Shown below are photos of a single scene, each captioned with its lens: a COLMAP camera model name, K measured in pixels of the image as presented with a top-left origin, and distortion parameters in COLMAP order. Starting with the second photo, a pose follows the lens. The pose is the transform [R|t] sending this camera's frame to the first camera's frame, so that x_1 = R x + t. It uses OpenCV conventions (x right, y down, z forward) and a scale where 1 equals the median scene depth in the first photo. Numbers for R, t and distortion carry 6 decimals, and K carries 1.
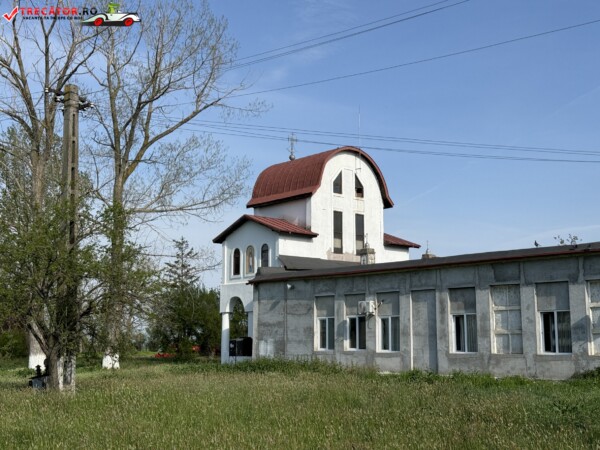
lens RADIAL K [[857.8, 0, 282.9], [0, 857.8, 226.8], [0, 0, 1]] dist [0.141967, -0.028316]
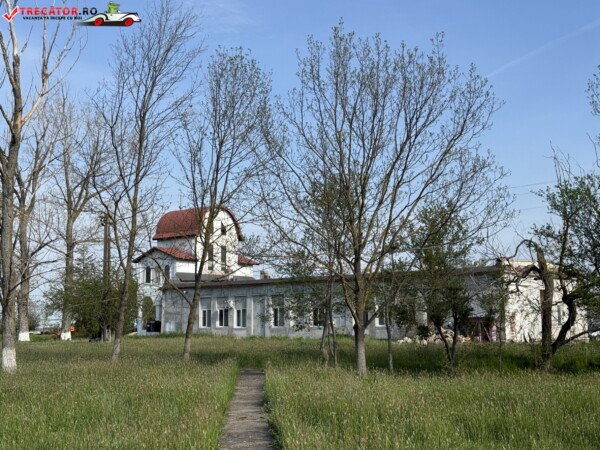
lens RADIAL K [[857.8, 0, 282.9], [0, 857.8, 226.8], [0, 0, 1]] dist [0.141967, -0.028316]
pose [[0.984843, 0.009253, 0.173200, -0.104894], [-0.012840, 0.999725, 0.019606, -0.104868], [-0.172971, -0.021533, 0.984691, -0.798852]]
